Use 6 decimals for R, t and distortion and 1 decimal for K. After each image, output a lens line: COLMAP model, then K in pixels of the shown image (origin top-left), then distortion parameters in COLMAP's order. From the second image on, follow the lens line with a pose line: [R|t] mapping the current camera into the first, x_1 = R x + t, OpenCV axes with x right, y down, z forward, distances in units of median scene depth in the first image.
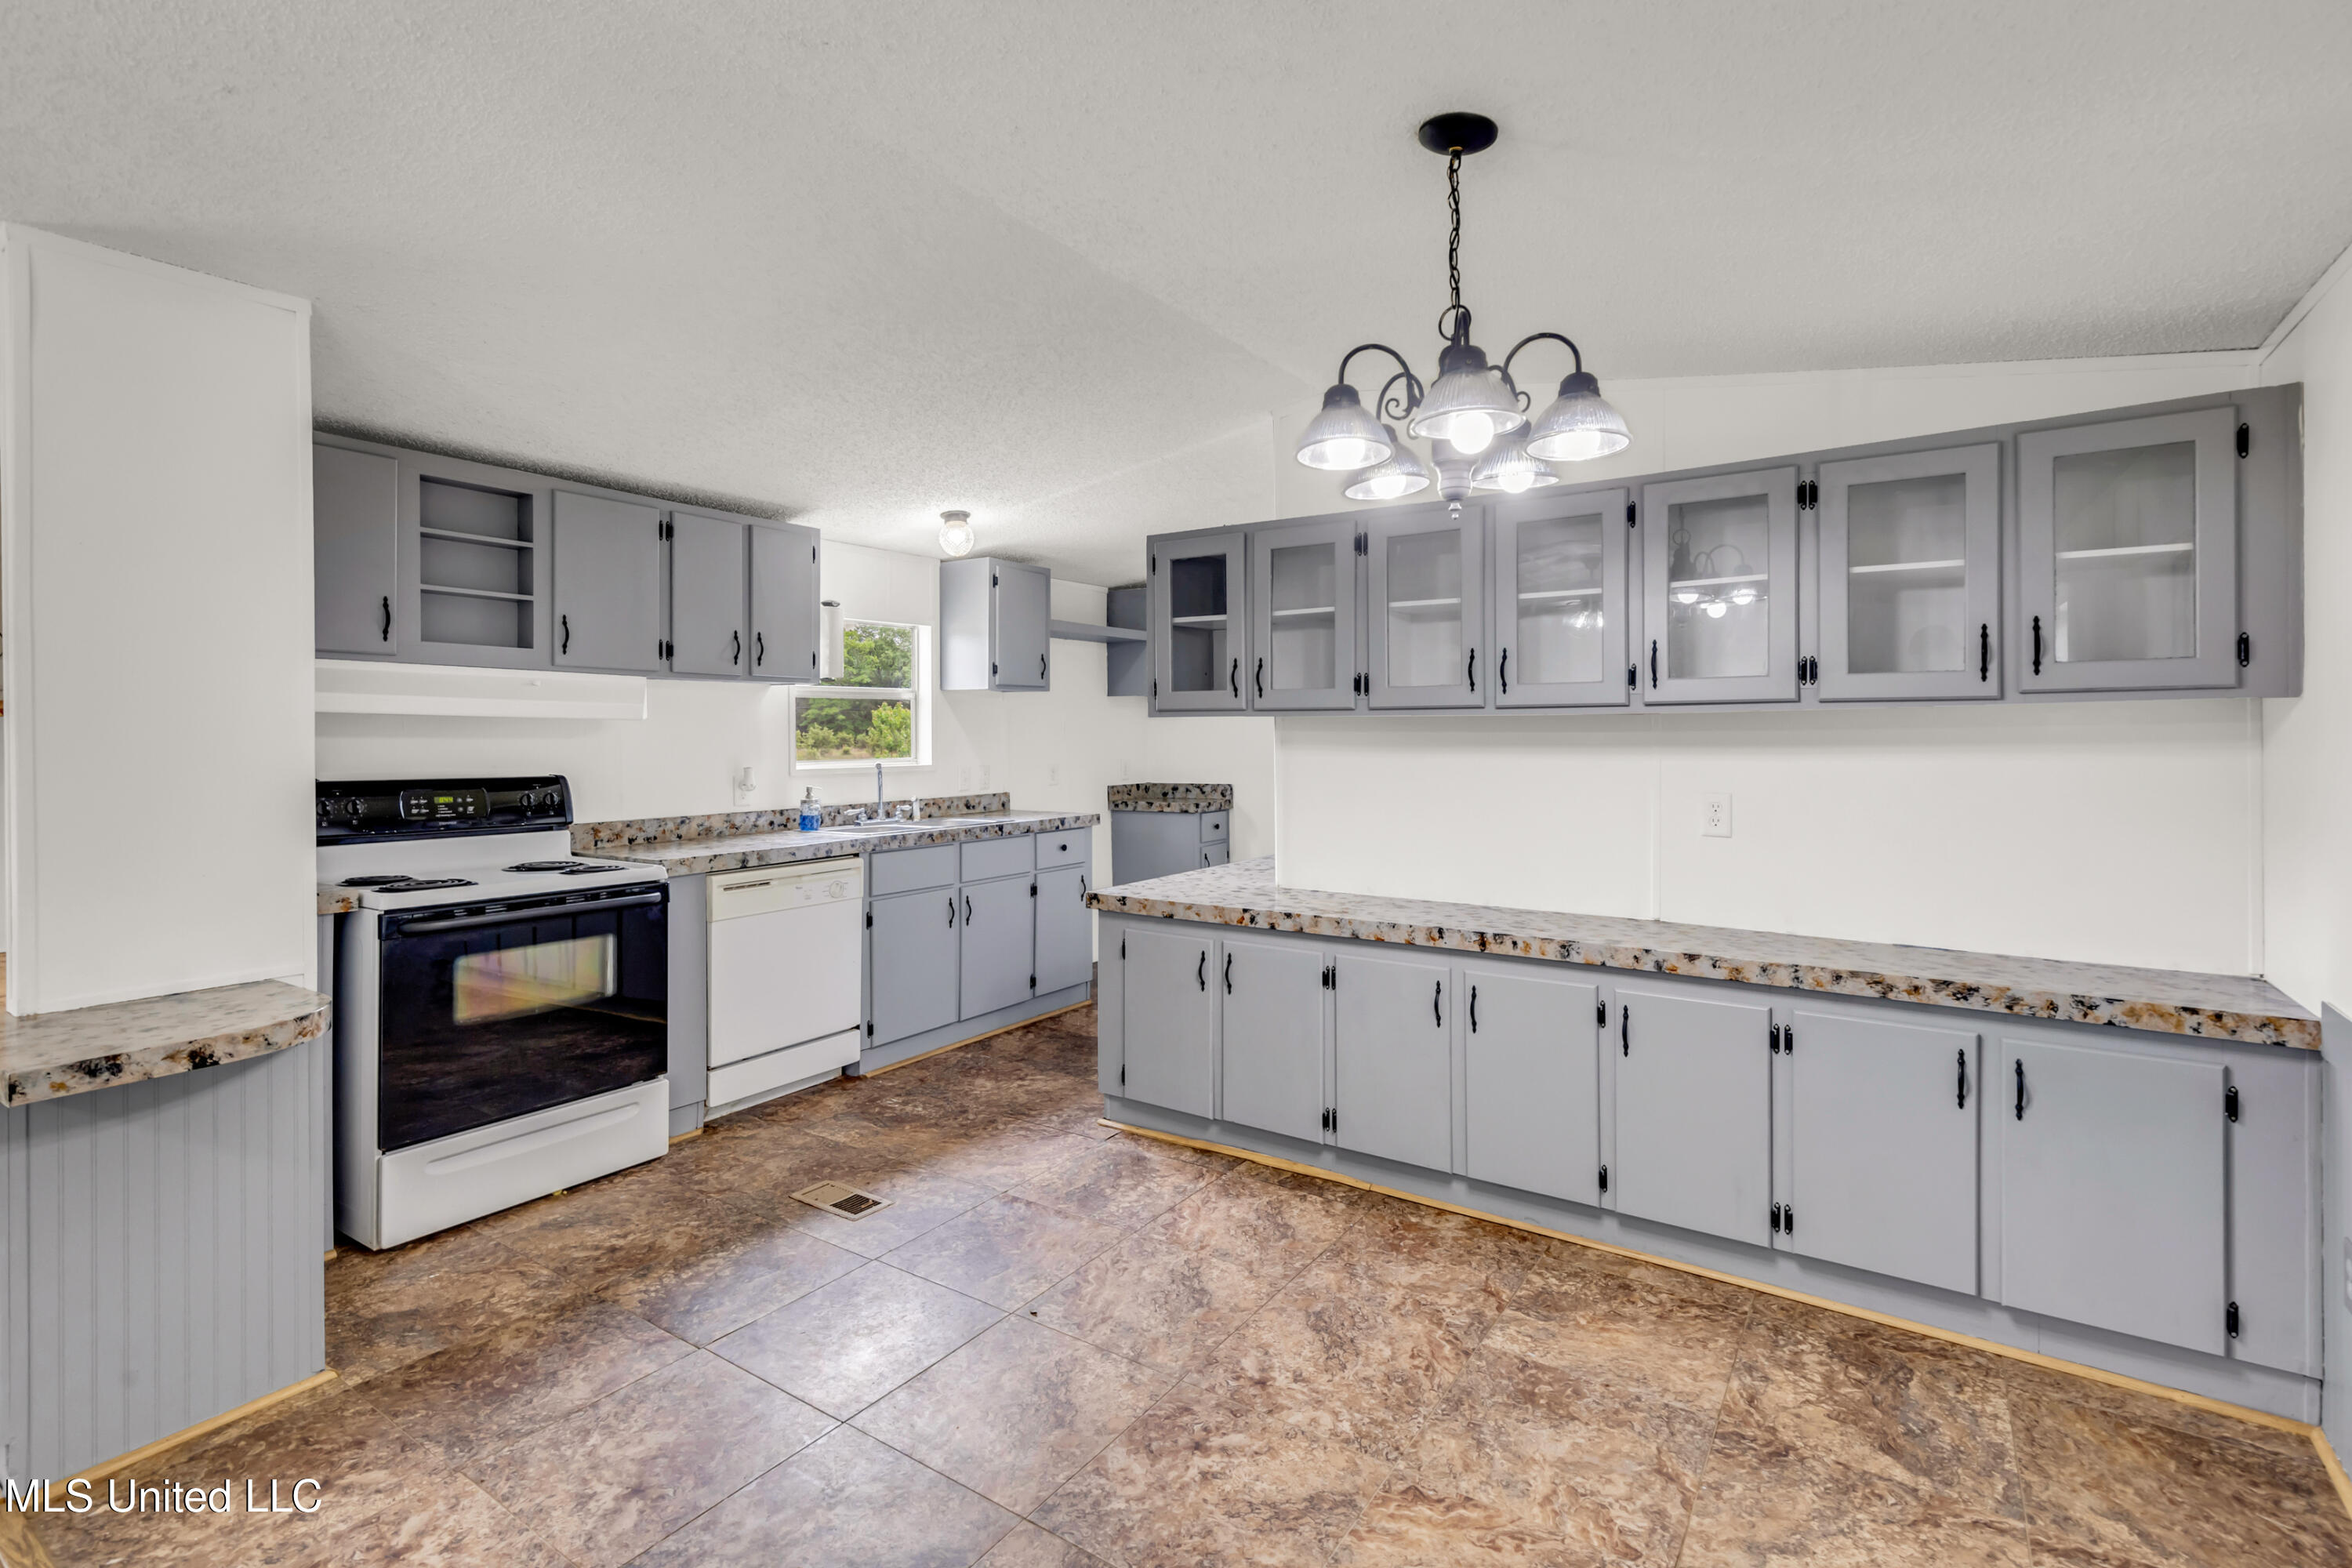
lens RADIAL K [[1067.5, 0, 1200.0], [0, 1067.5, 735.0], [0, 0, 1]] dist [0.009856, -0.003036]
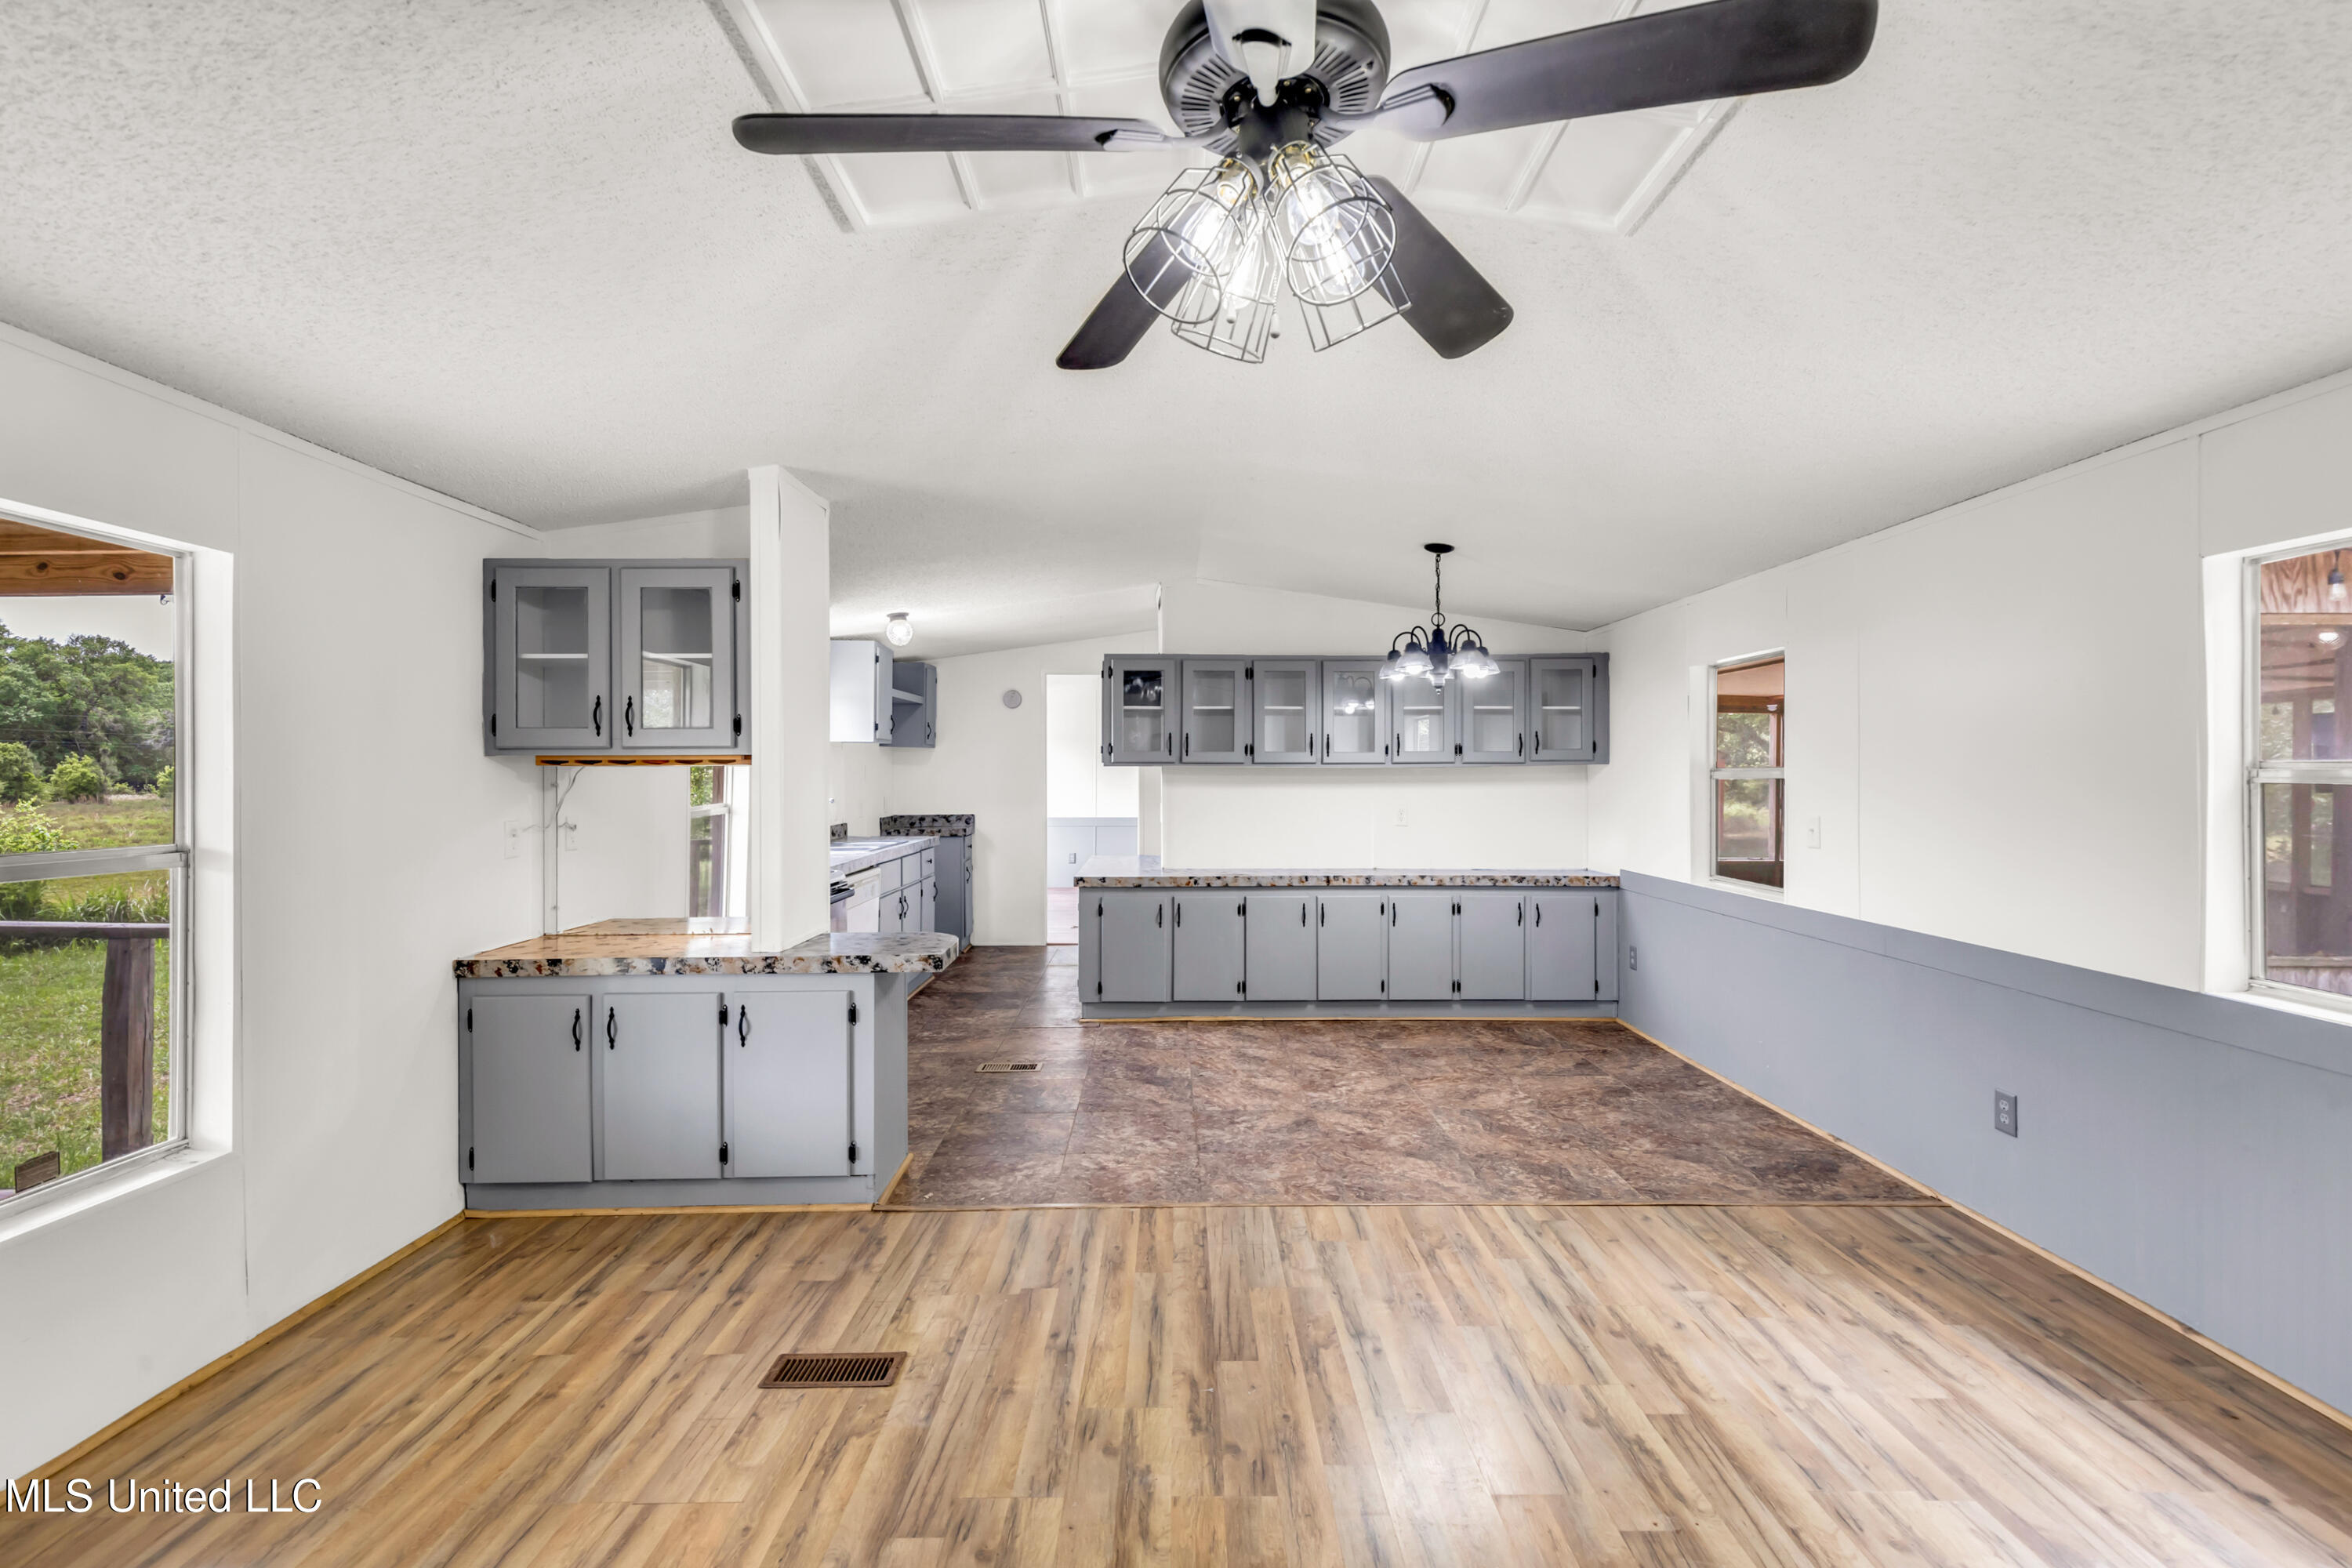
lens RADIAL K [[1067.5, 0, 1188.1], [0, 1067.5, 773.0], [0, 0, 1]] dist [0.009856, -0.003036]
pose [[0.820812, 0.001748, 0.571195, -1.136371], [-0.000251, 0.999996, -0.002700, -0.003228], [-0.571198, 0.002072, 0.820810, -0.513739]]
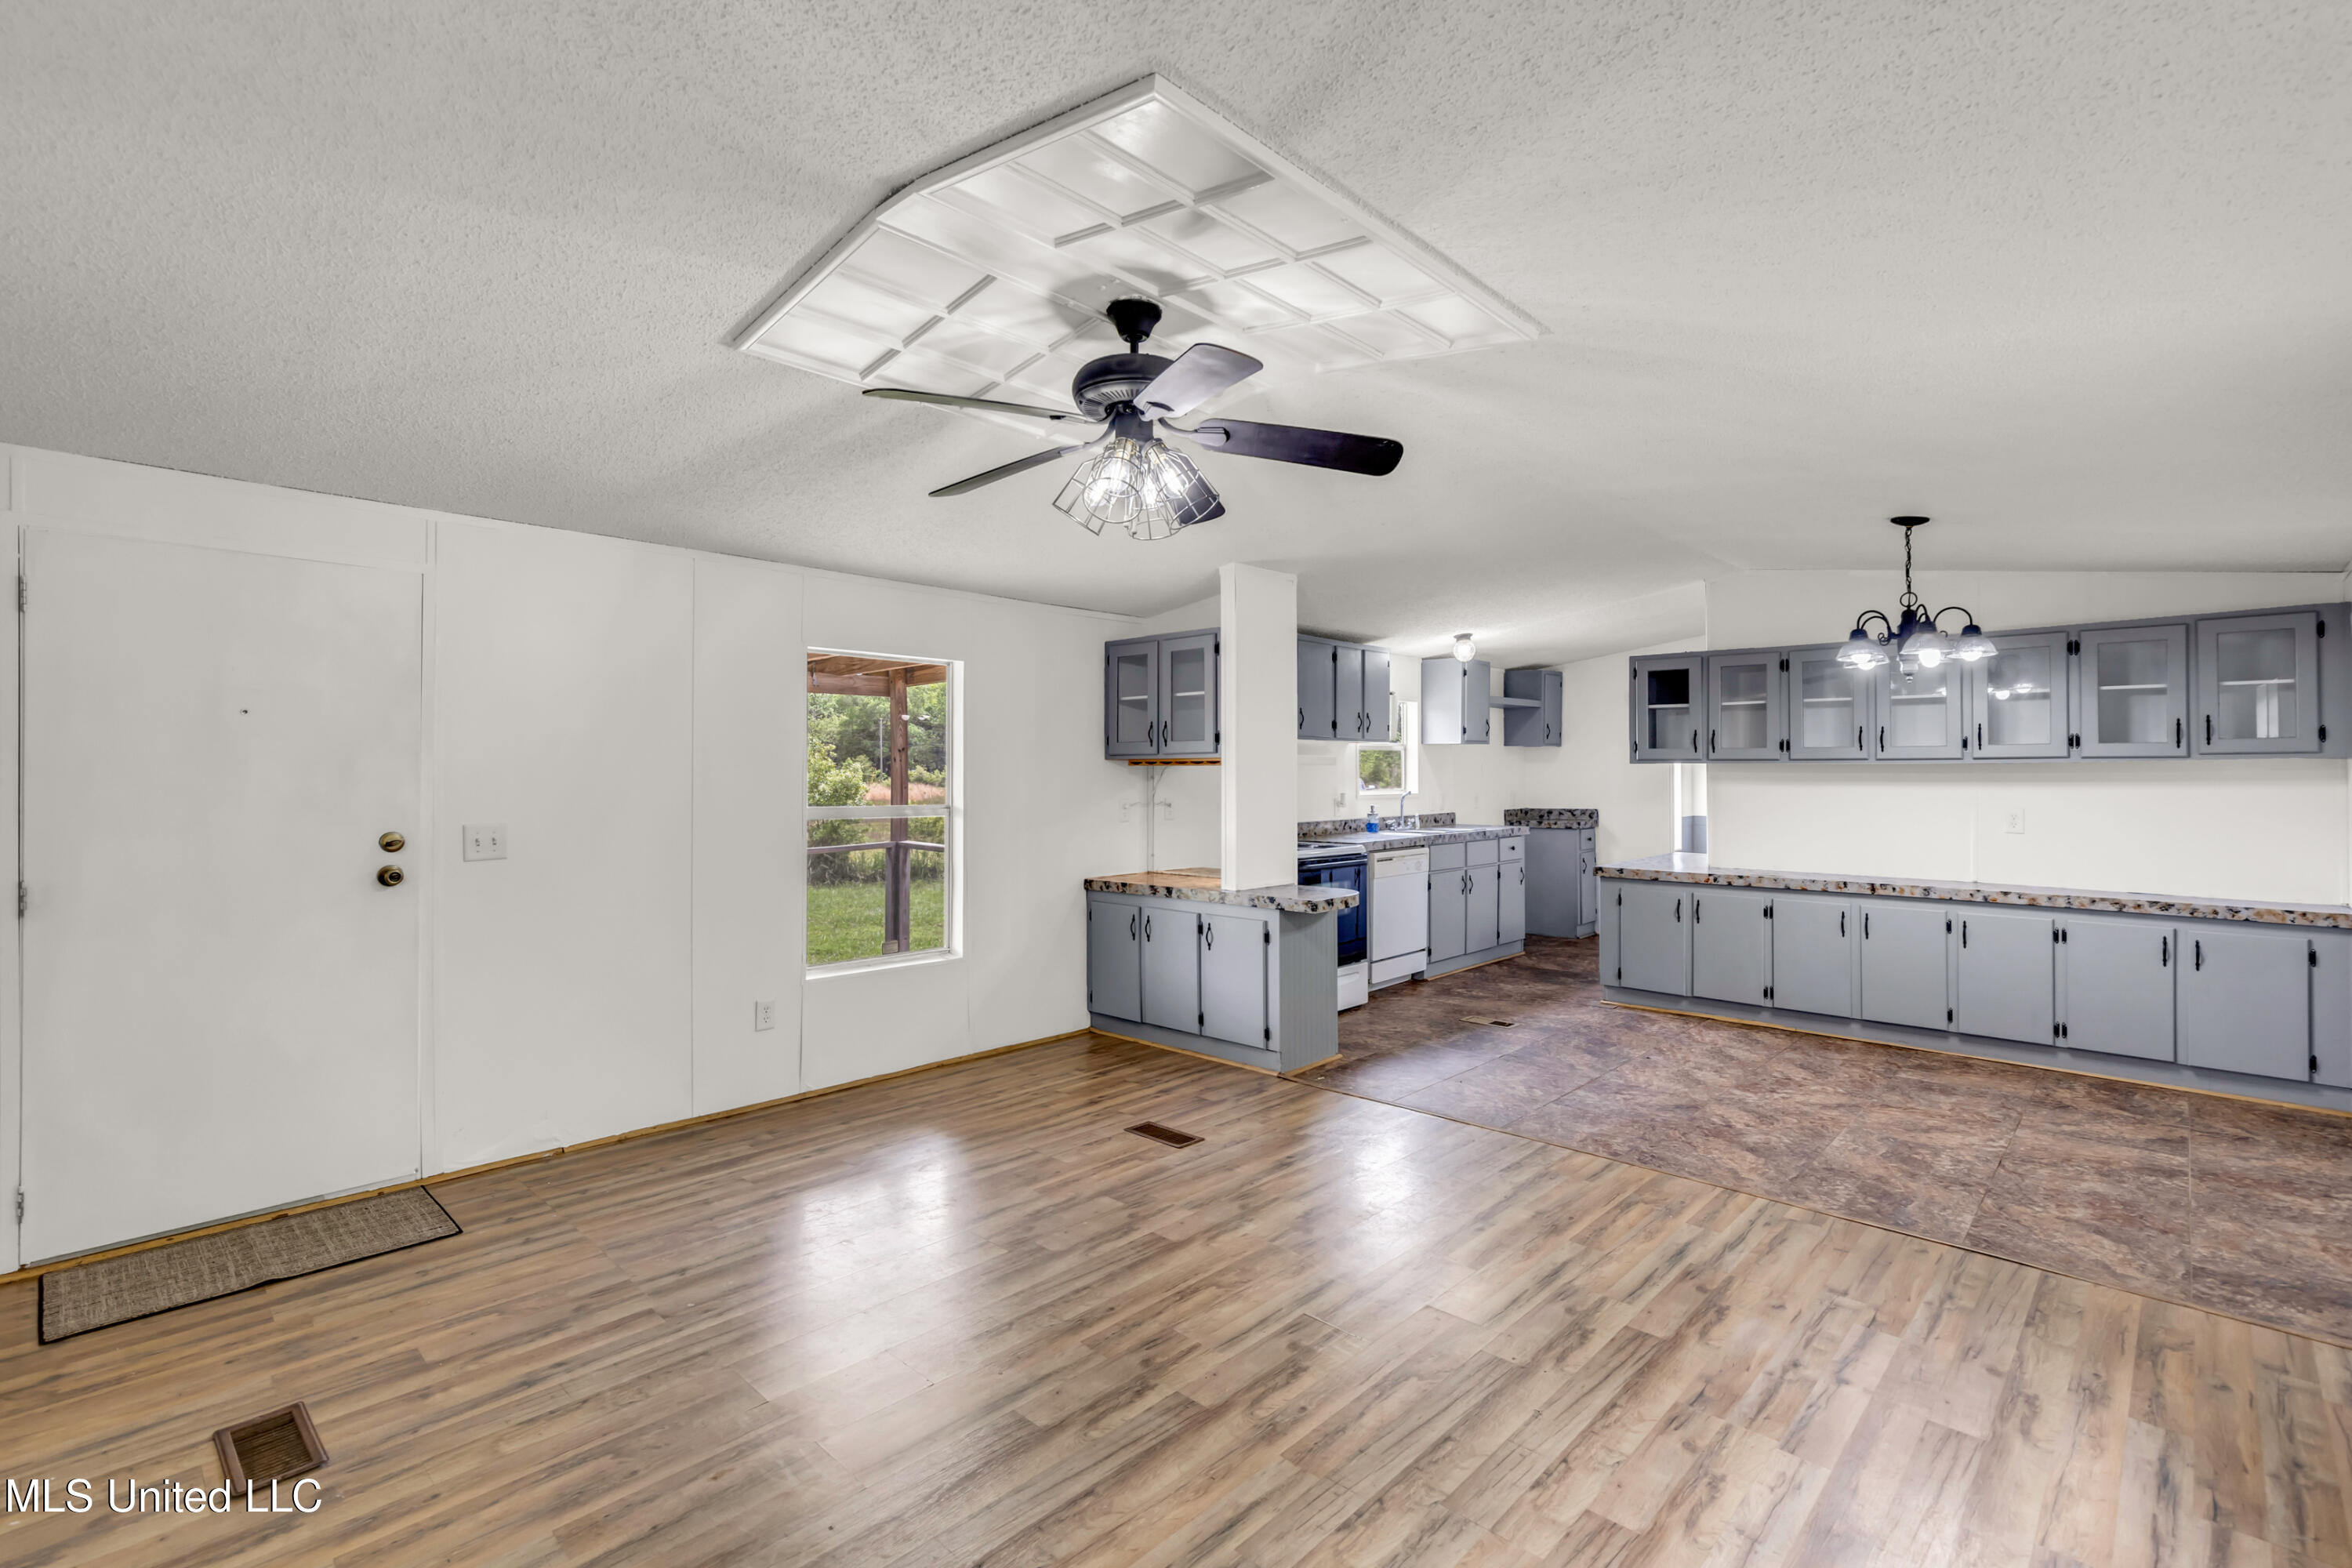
lens RADIAL K [[1067.5, 0, 1180.2], [0, 1067.5, 762.0], [0, 0, 1]] dist [0.009856, -0.003036]
pose [[0.986143, 0.001100, -0.165894, -0.618456], [-0.002689, 0.999953, -0.009352, -0.002309], [0.165876, 0.009669, 0.986099, -1.034903]]
